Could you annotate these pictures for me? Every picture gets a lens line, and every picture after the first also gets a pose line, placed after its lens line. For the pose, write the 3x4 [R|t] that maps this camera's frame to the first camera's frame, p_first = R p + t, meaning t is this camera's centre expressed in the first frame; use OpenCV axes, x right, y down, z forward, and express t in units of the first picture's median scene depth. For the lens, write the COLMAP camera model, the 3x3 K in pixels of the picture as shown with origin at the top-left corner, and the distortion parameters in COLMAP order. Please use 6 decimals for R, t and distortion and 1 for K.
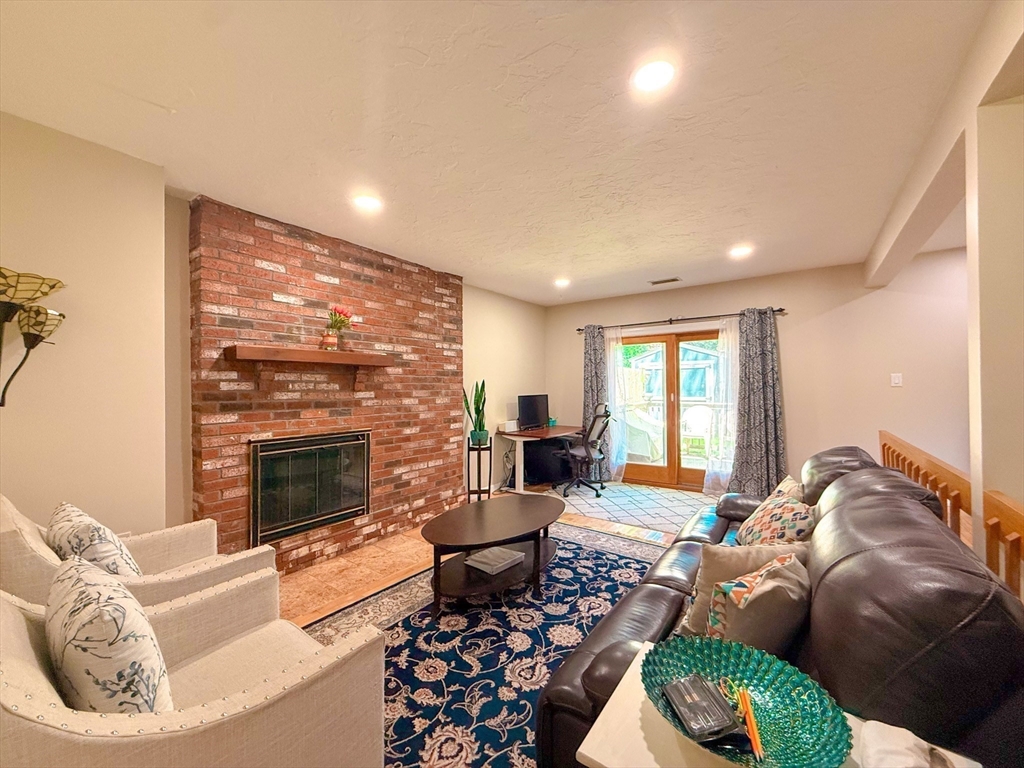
lens RADIAL K [[411.9, 0, 511.1], [0, 411.9, 382.2], [0, 0, 1]] dist [-0.003726, 0.000117]
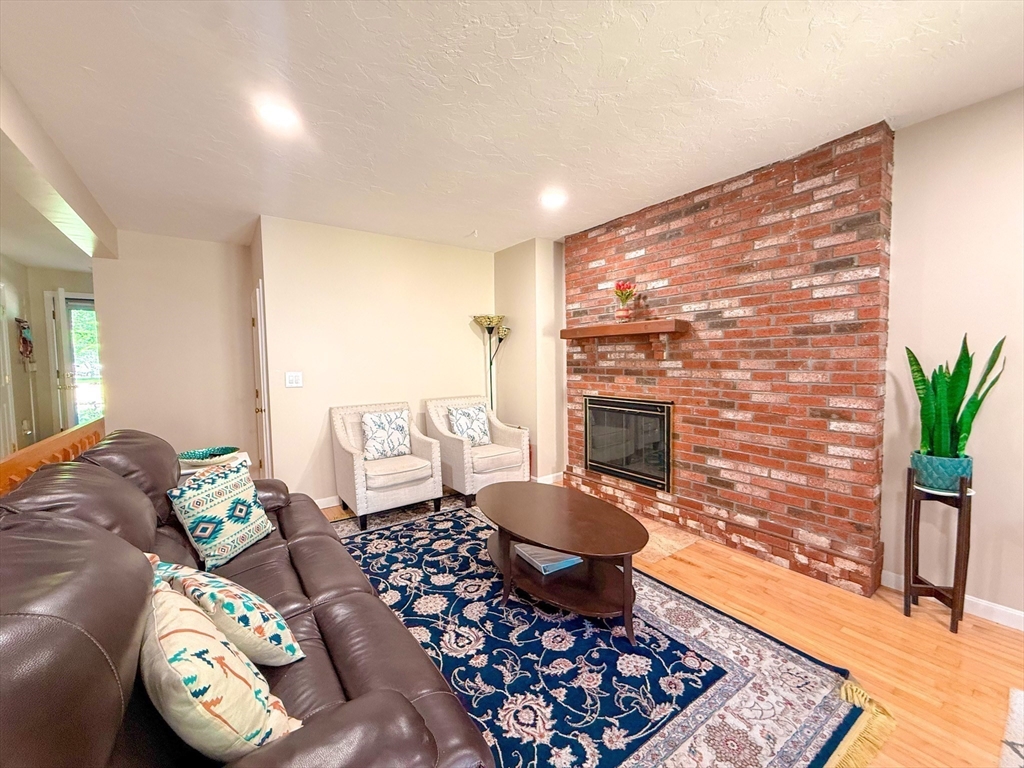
lens RADIAL K [[411.9, 0, 510.5], [0, 411.9, 382.3], [0, 0, 1]] dist [-0.003726, 0.000117]
pose [[-0.319938, 0.062087, -0.945402, 0.656586], [0.025957, 0.998050, 0.056760, 0.009740], [0.947083, -0.006380, -0.320926, 1.000928]]
